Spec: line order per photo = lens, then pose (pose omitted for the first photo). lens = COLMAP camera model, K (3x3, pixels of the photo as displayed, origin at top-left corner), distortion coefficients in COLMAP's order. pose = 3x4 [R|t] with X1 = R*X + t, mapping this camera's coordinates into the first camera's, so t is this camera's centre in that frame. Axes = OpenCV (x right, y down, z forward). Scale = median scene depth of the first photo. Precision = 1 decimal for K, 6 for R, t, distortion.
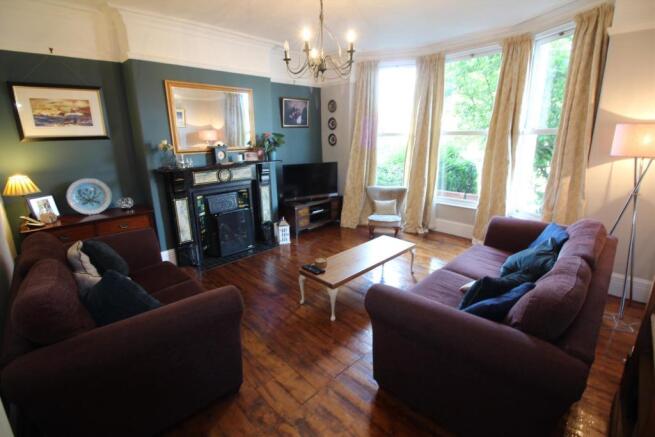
lens RADIAL K [[306.4, 0, 325.9], [0, 306.4, 217.8], [0, 0, 1]] dist [-0.006653, -0.008155]
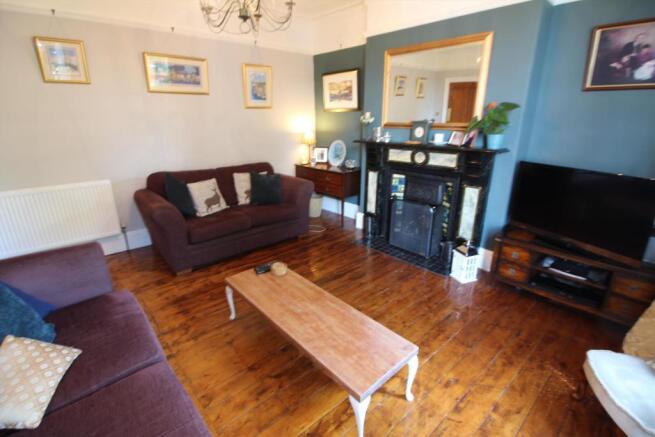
lens RADIAL K [[306.4, 0, 326.9], [0, 306.4, 219.1], [0, 0, 1]] dist [-0.006653, -0.008155]
pose [[-0.047100, 0.330754, -0.942541, 0.519942], [-0.258856, 0.907313, 0.331327, -0.201958], [0.964767, 0.259588, 0.042883, 0.793199]]
